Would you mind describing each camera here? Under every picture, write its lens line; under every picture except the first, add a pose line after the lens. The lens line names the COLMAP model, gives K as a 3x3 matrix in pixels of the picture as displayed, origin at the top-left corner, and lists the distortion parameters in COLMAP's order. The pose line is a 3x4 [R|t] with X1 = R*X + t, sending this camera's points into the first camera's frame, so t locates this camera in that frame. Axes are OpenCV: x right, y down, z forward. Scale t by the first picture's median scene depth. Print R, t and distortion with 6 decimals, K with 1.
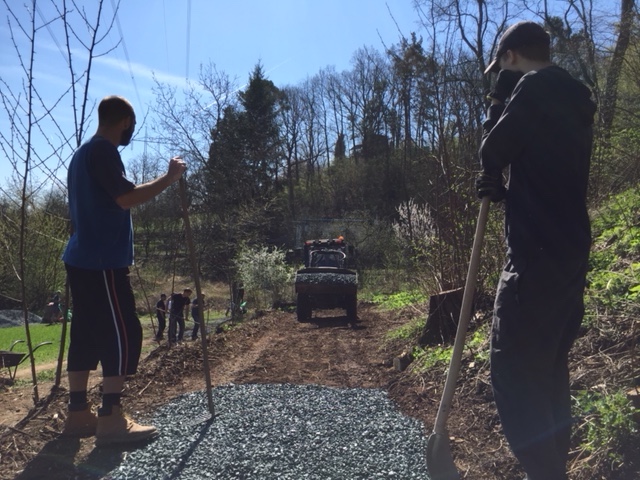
lens RADIAL K [[543.7, 0, 320.0], [0, 543.7, 240.0], [0, 0, 1]] dist [0.079999, -0.049673]
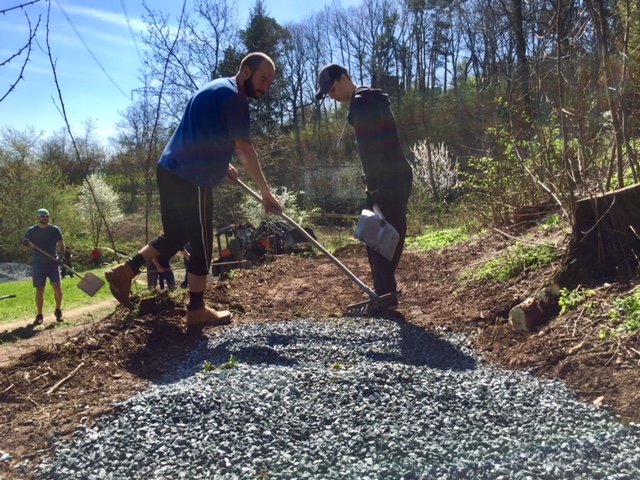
lens RADIAL K [[491.4, 0, 320.0], [0, 491.4, 240.0], [0, 0, 1]] dist [0.073517, -0.083274]
pose [[0.999758, -0.021999, -0.000262, -0.017491], [0.021951, 0.996660, 0.078660, 0.024719], [-0.001470, -0.078647, 0.996901, 0.121980]]
